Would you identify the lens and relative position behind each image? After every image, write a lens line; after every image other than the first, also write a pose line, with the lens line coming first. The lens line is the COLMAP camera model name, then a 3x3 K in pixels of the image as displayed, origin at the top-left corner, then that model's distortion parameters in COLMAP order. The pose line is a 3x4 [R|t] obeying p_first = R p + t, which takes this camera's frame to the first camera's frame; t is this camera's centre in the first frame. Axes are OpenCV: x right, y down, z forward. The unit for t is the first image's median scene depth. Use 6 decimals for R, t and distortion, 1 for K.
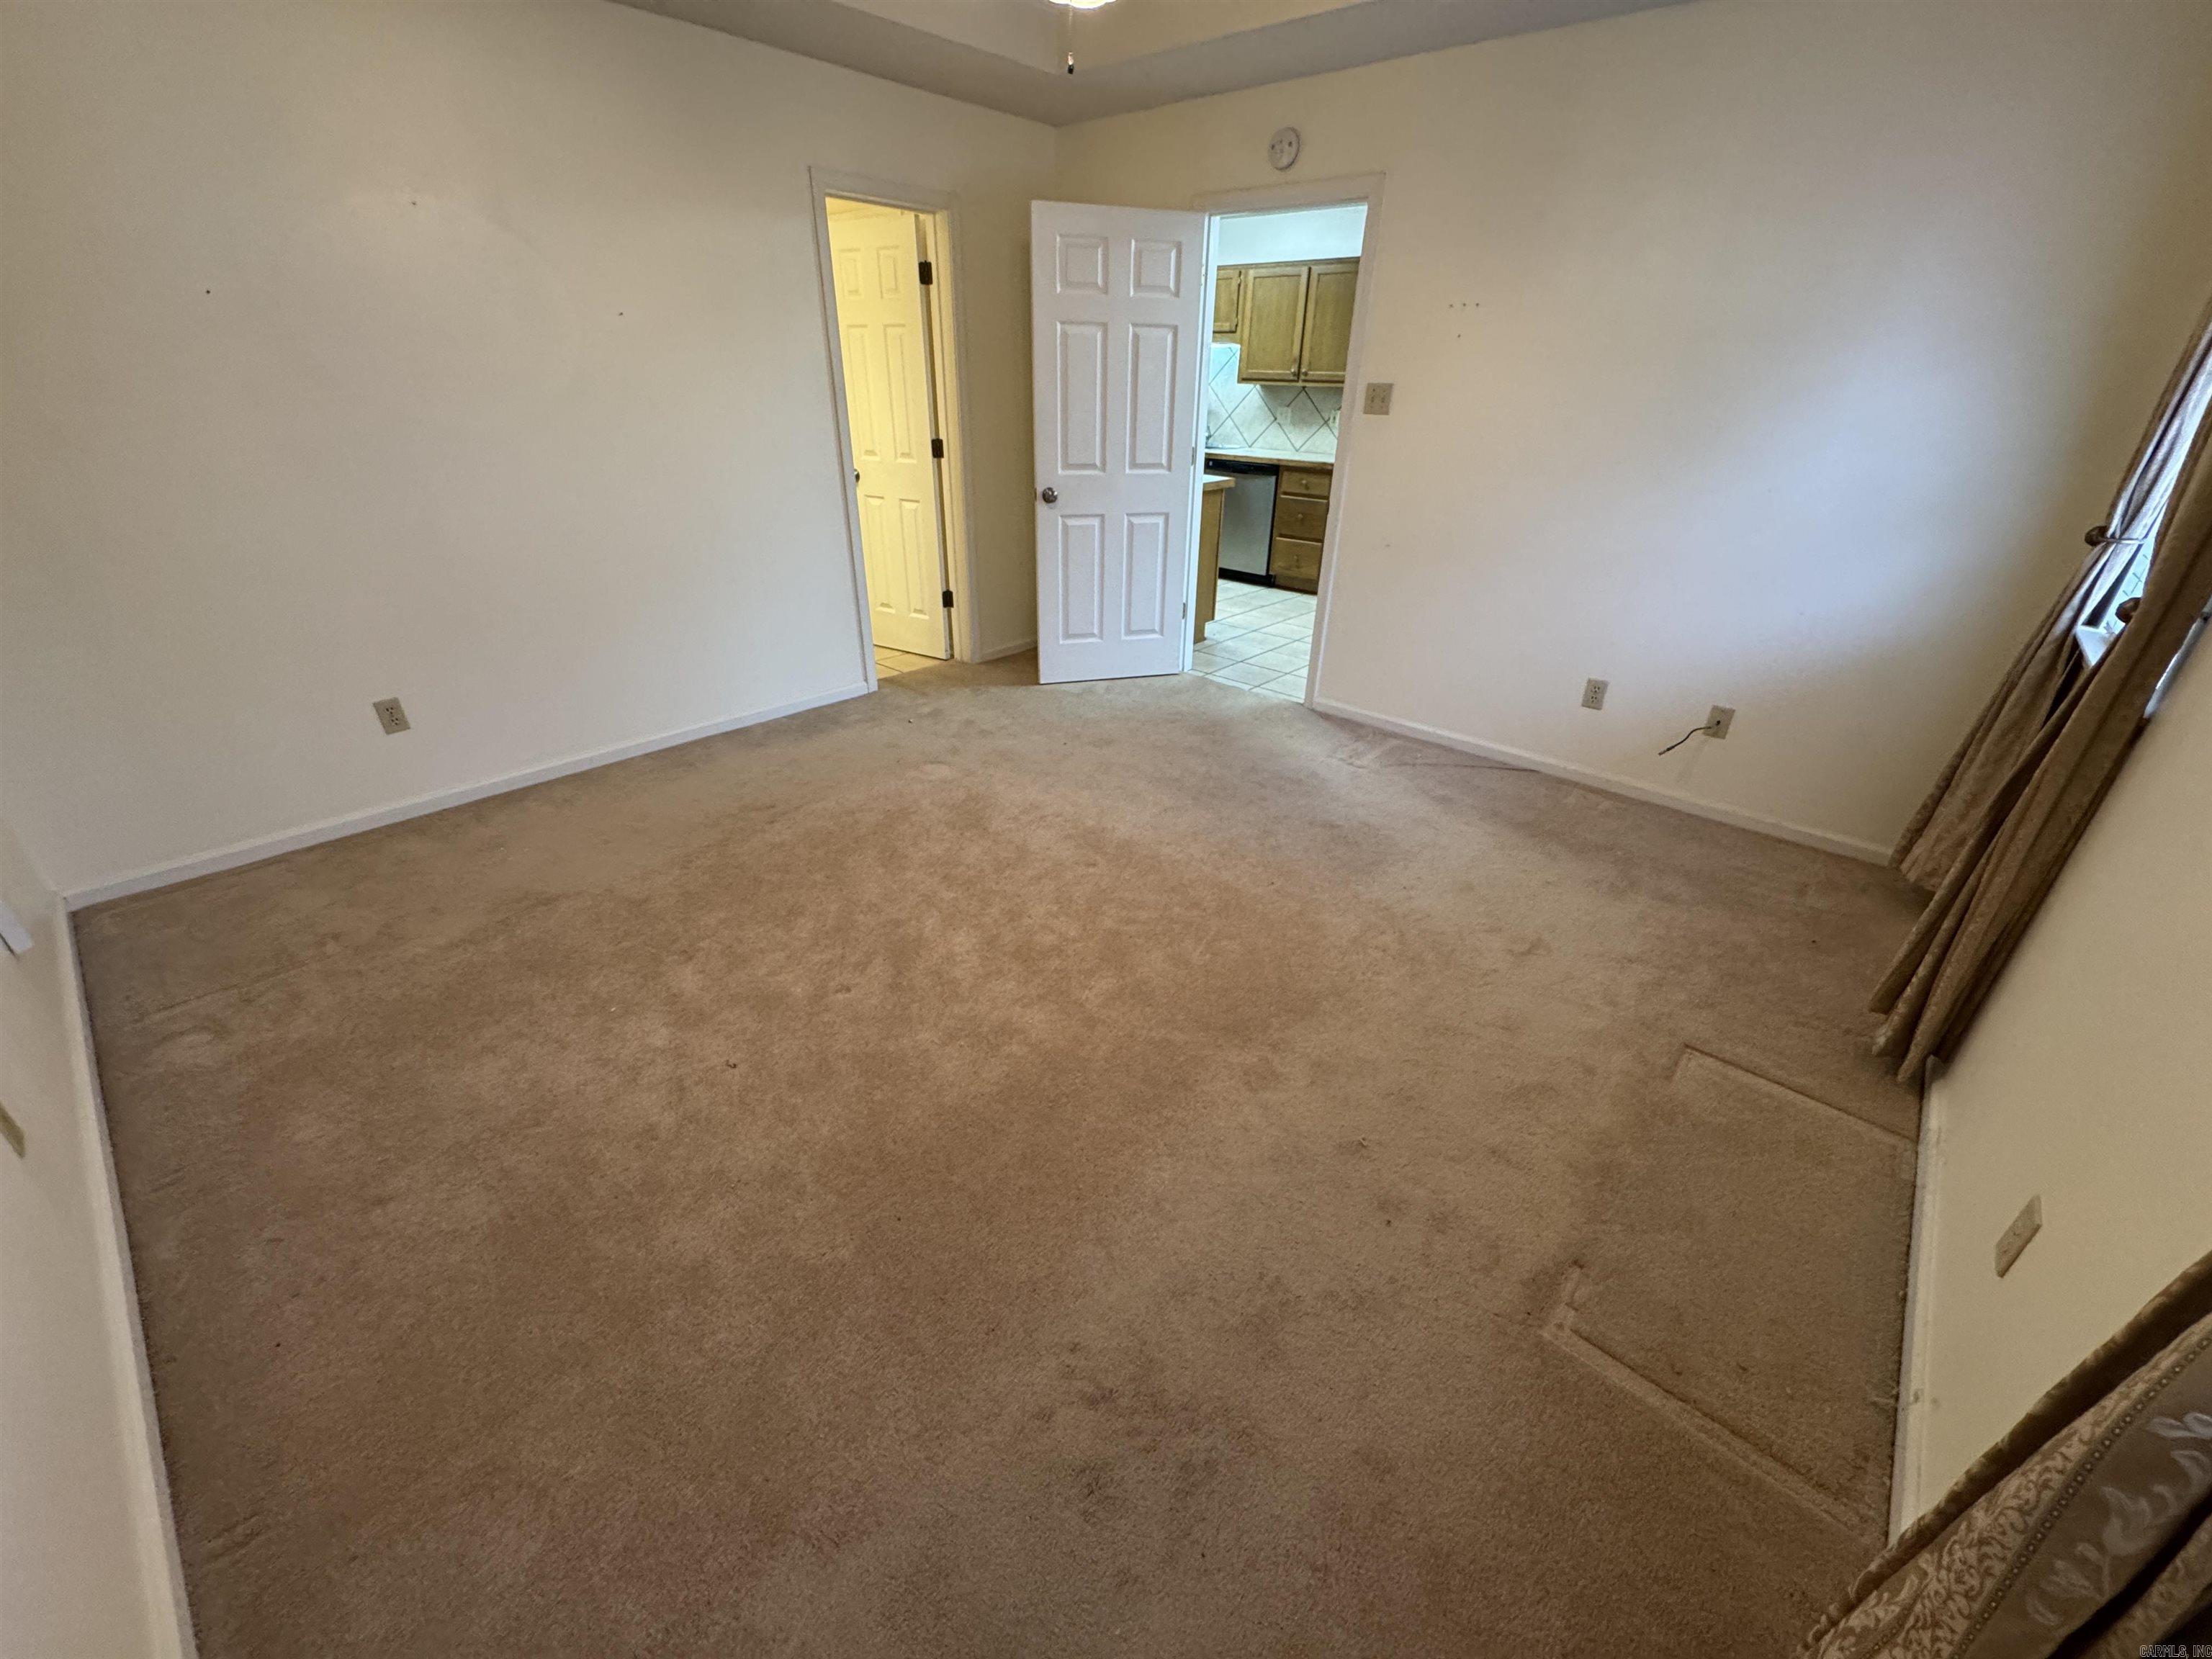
lens RADIAL K [[882.9, 0, 1114.9], [0, 882.9, 842.5], [0, 0, 1]] dist [-0.003327, 0.001122]
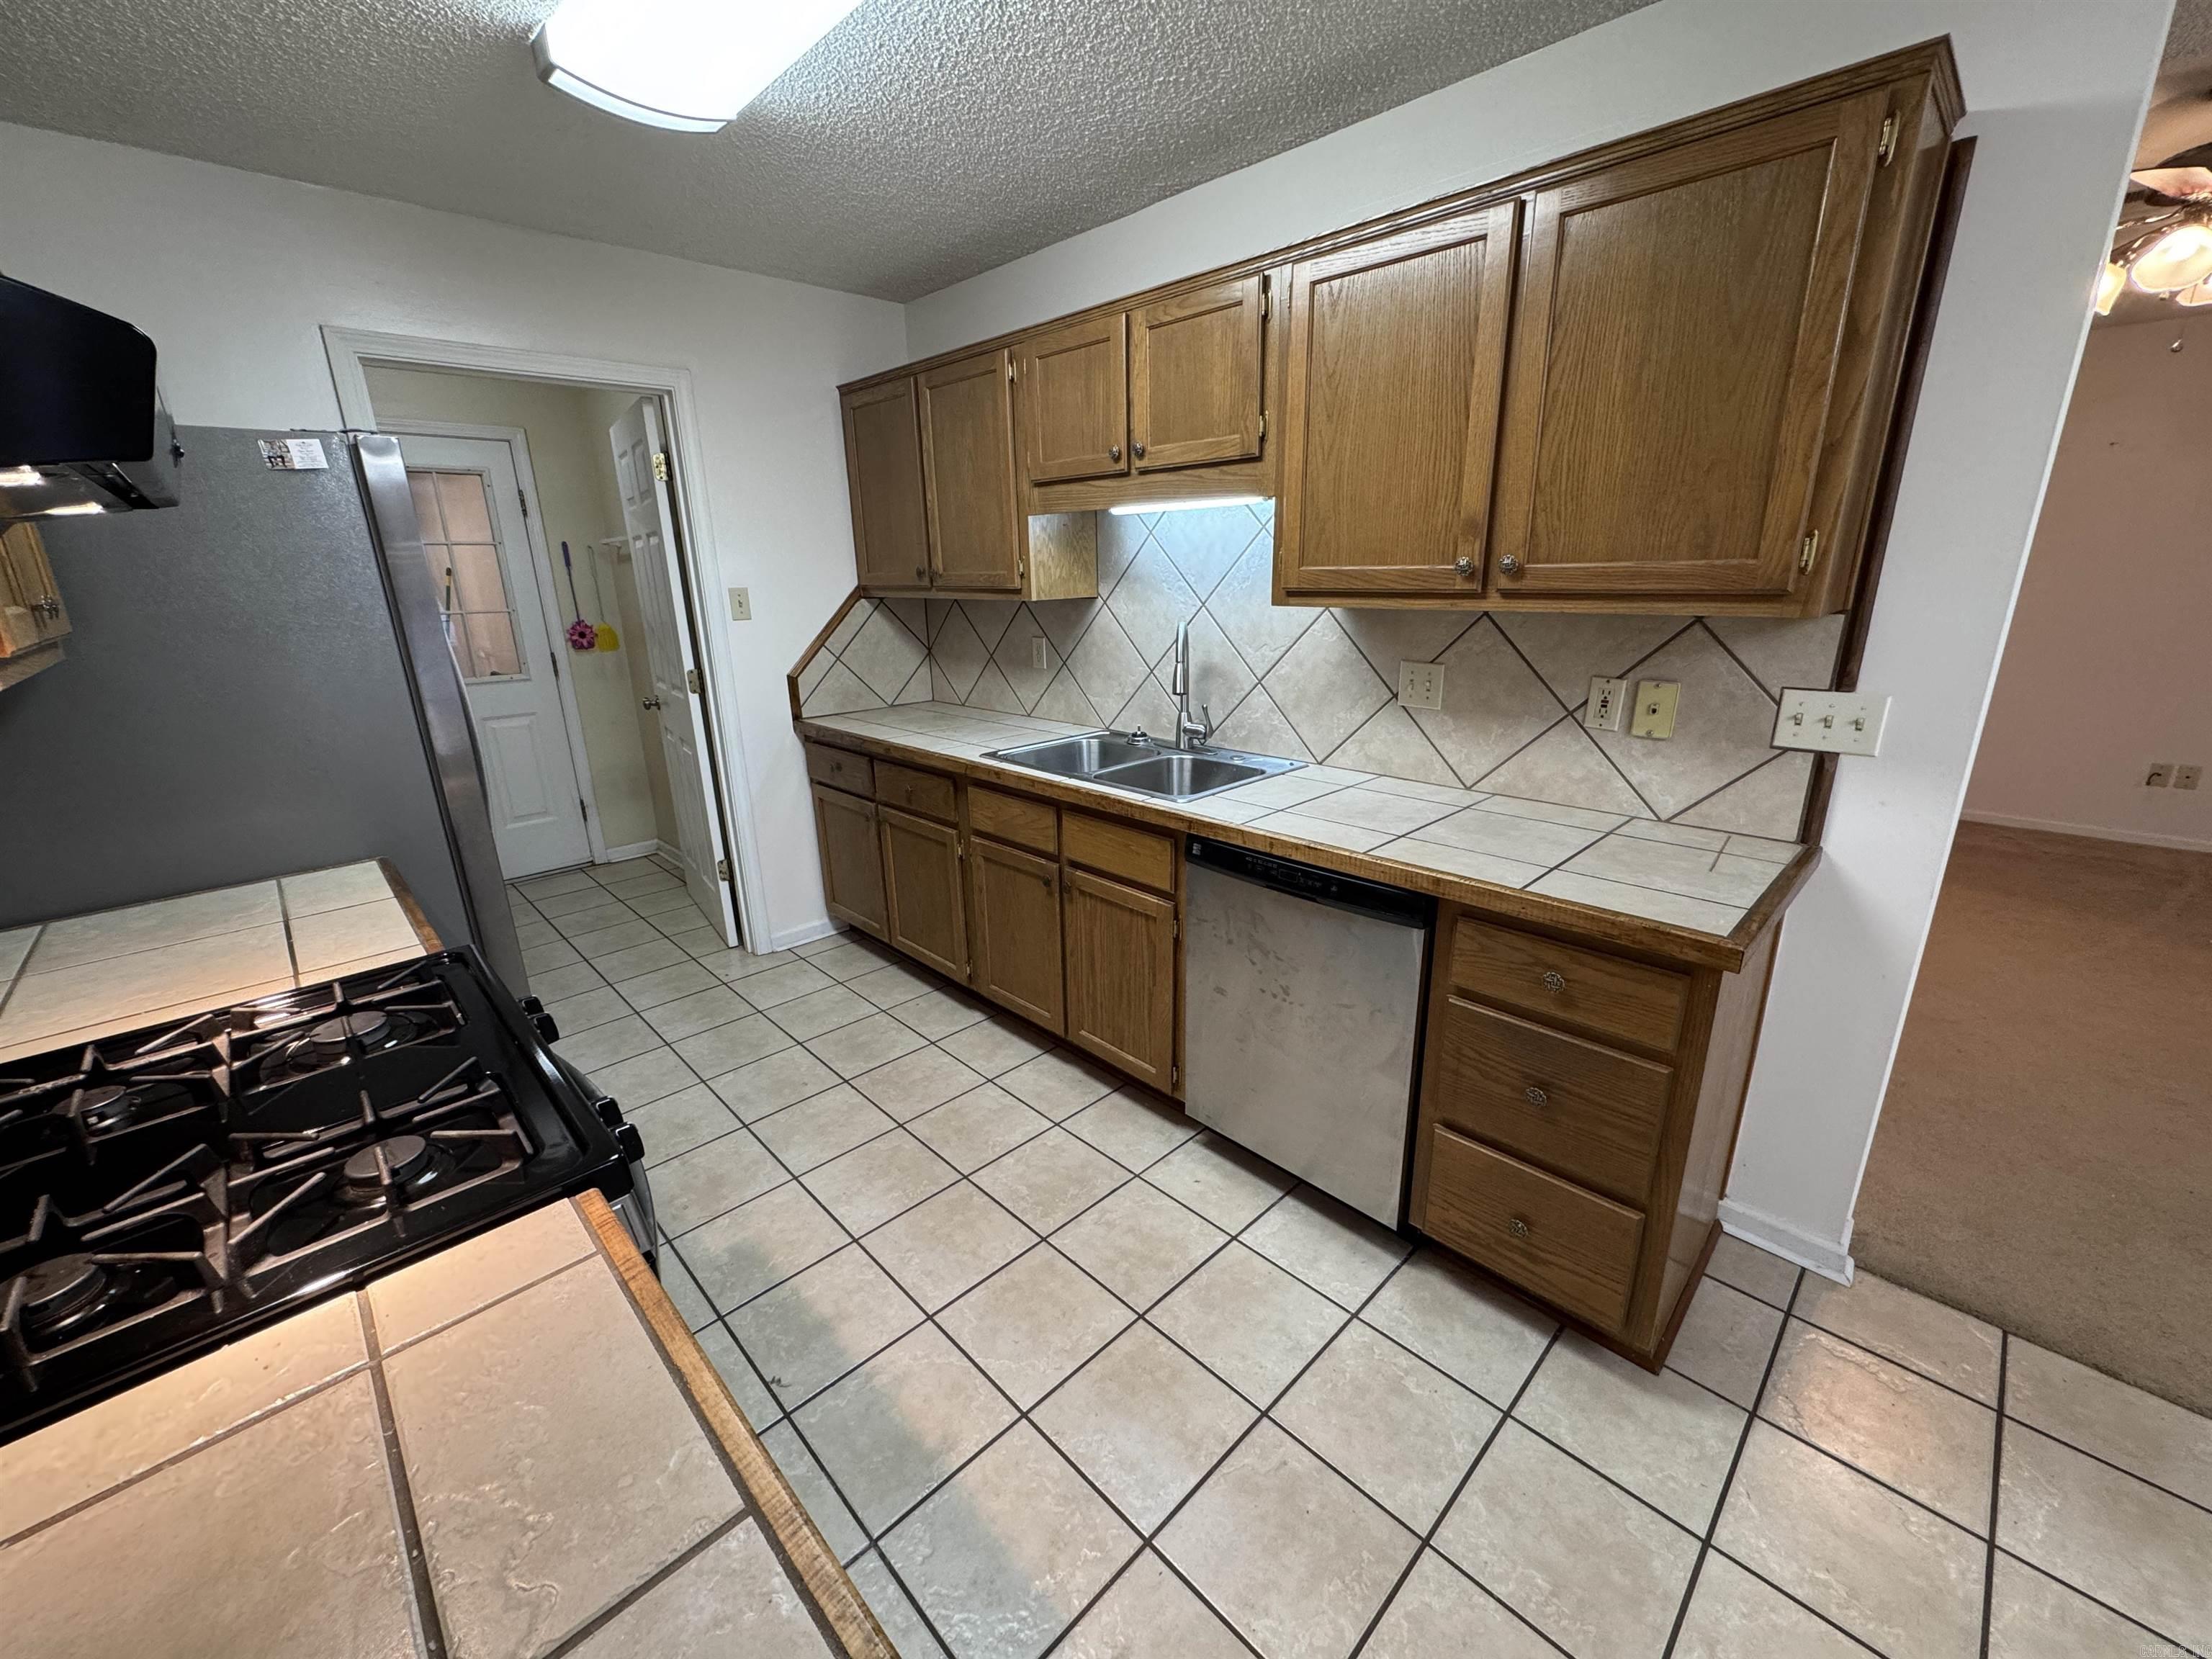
lens RADIAL K [[882.9, 0, 1110.5], [0, 882.9, 829.7], [0, 0, 1]] dist [-0.003327, 0.001122]
pose [[0.996501, -0.010512, -0.082920, 0.107248], [-0.006941, 0.978225, -0.207433, -0.377308], [0.083295, 0.207283, 0.974728, 0.705717]]
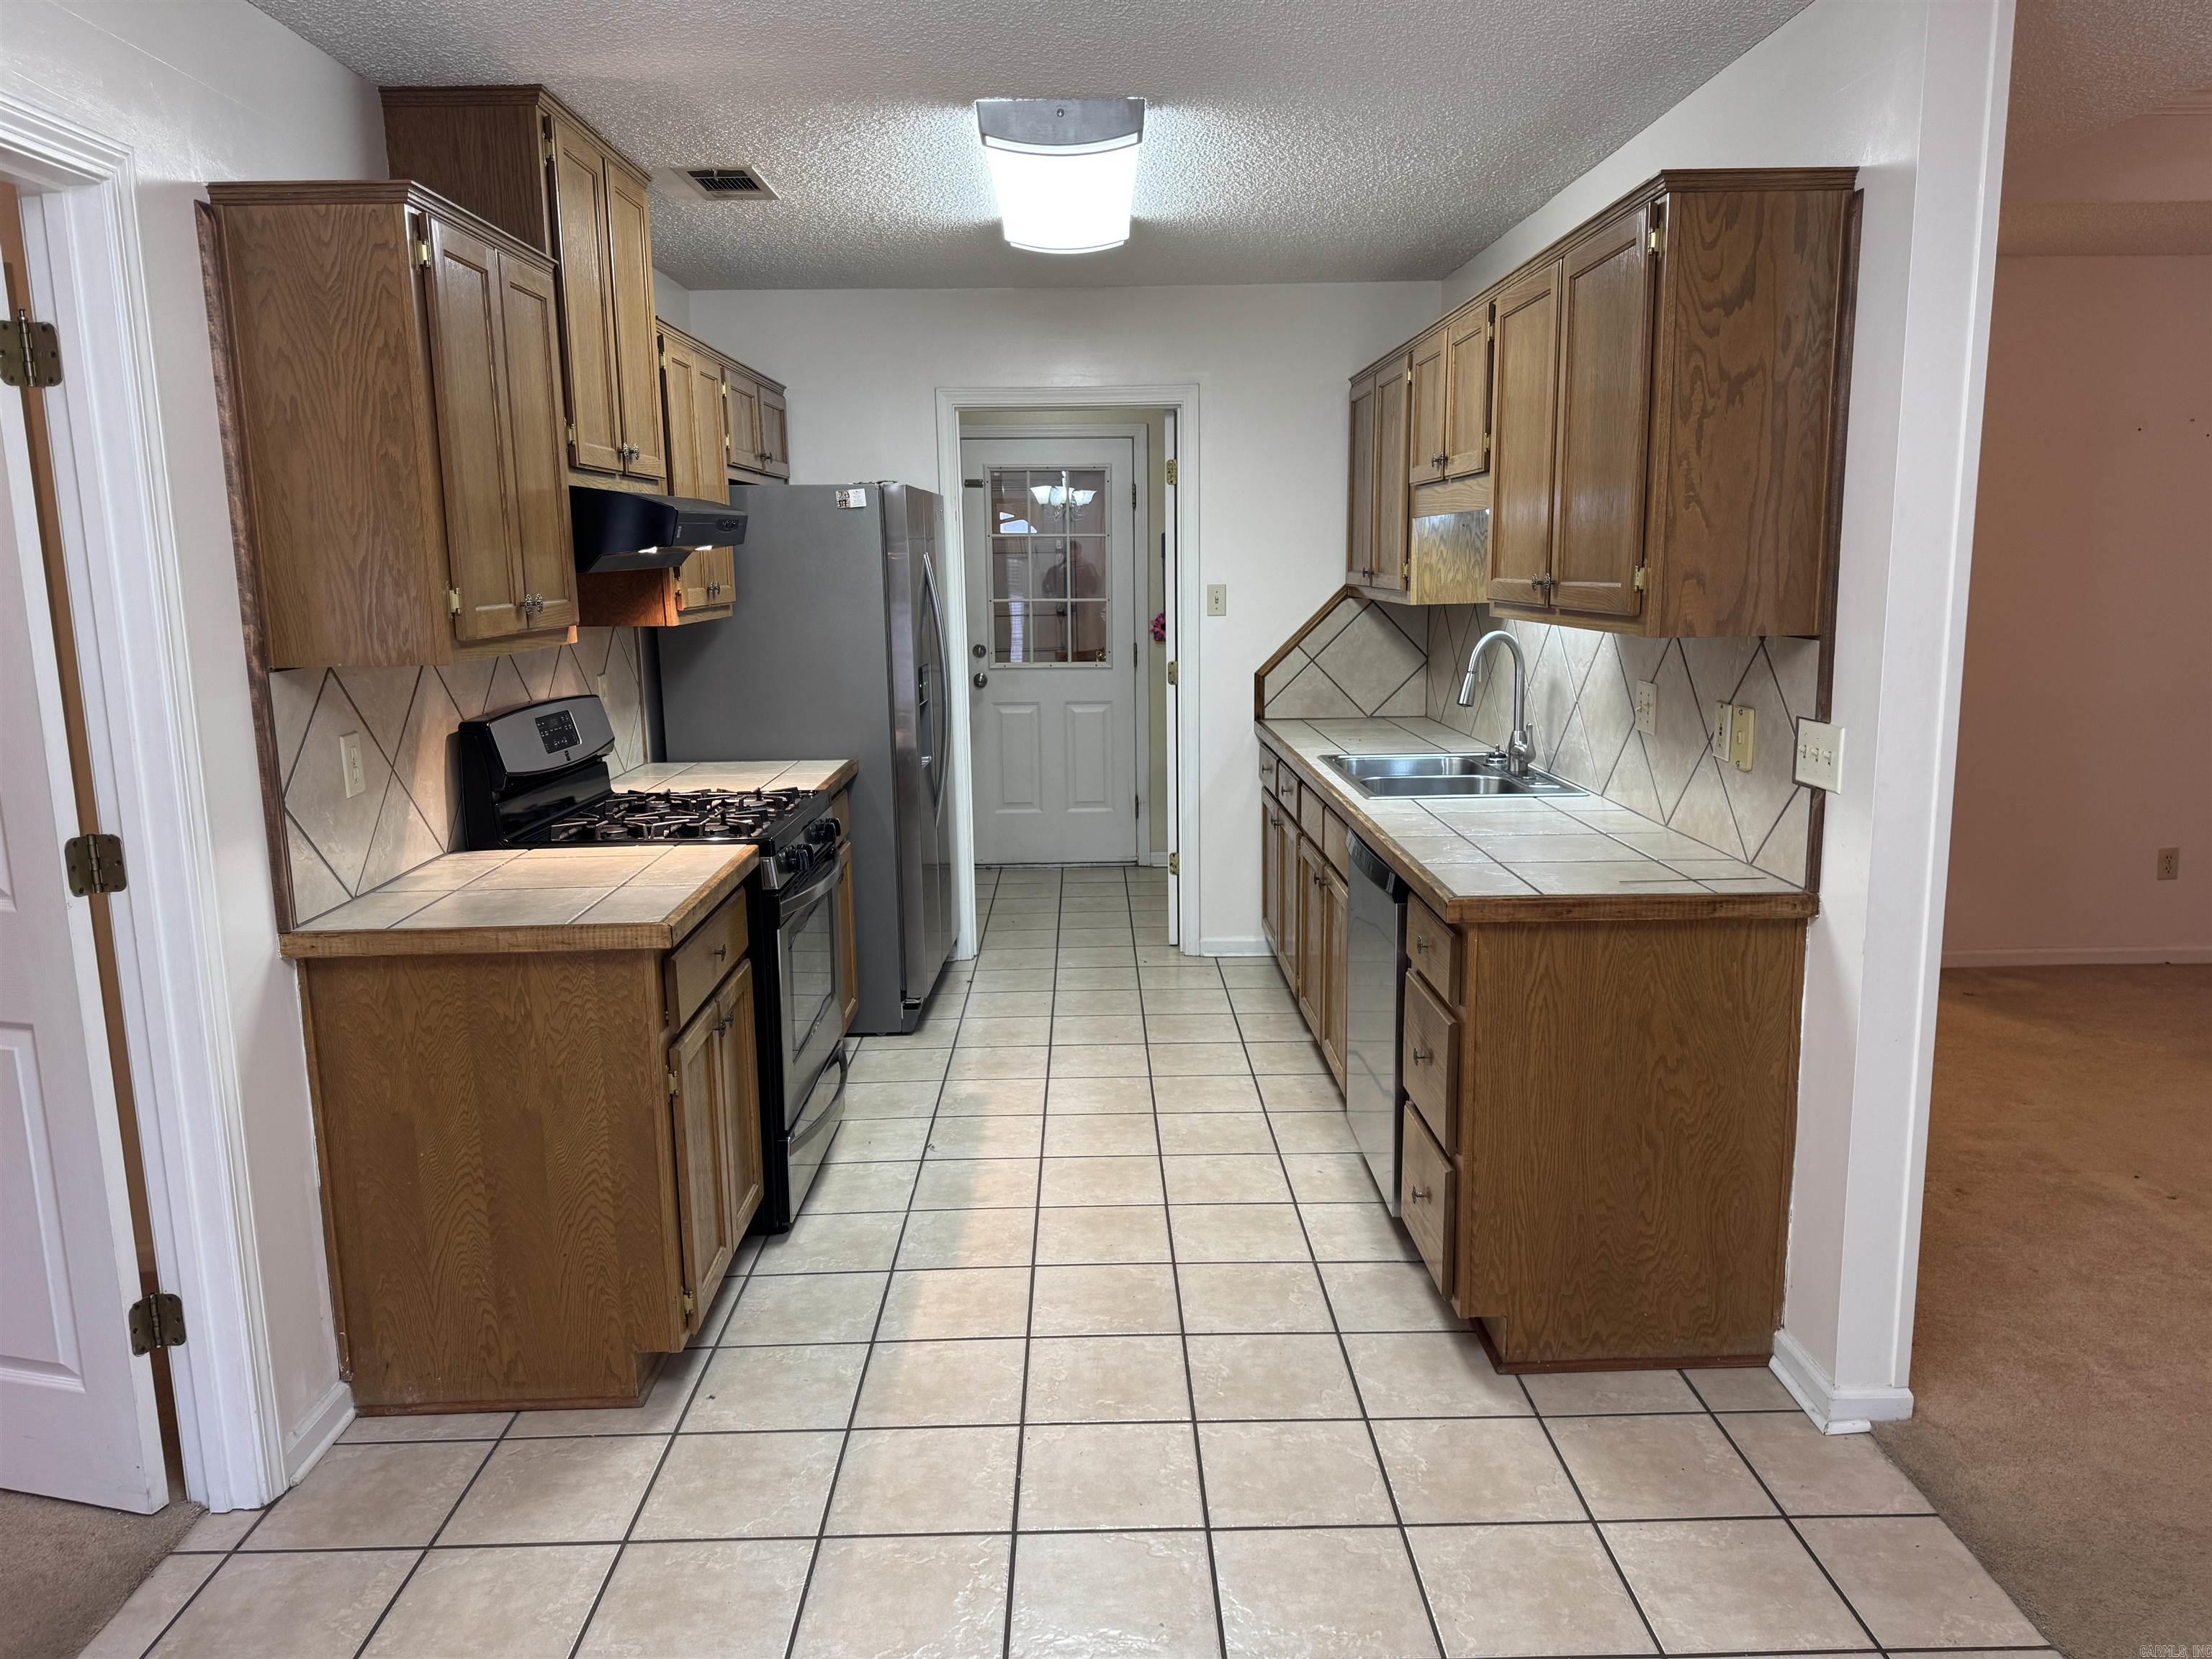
lens RADIAL K [[1551.1, 0, 1101.5], [0, 1551.1, 837.6], [0, 0, 1]] dist [0.051479, -0.062877]
pose [[0.669562, 0.109849, -0.734588, 0.476961], [-0.337930, 0.925768, -0.169579, -0.305682], [0.661430, 0.361784, 0.656980, 0.571237]]
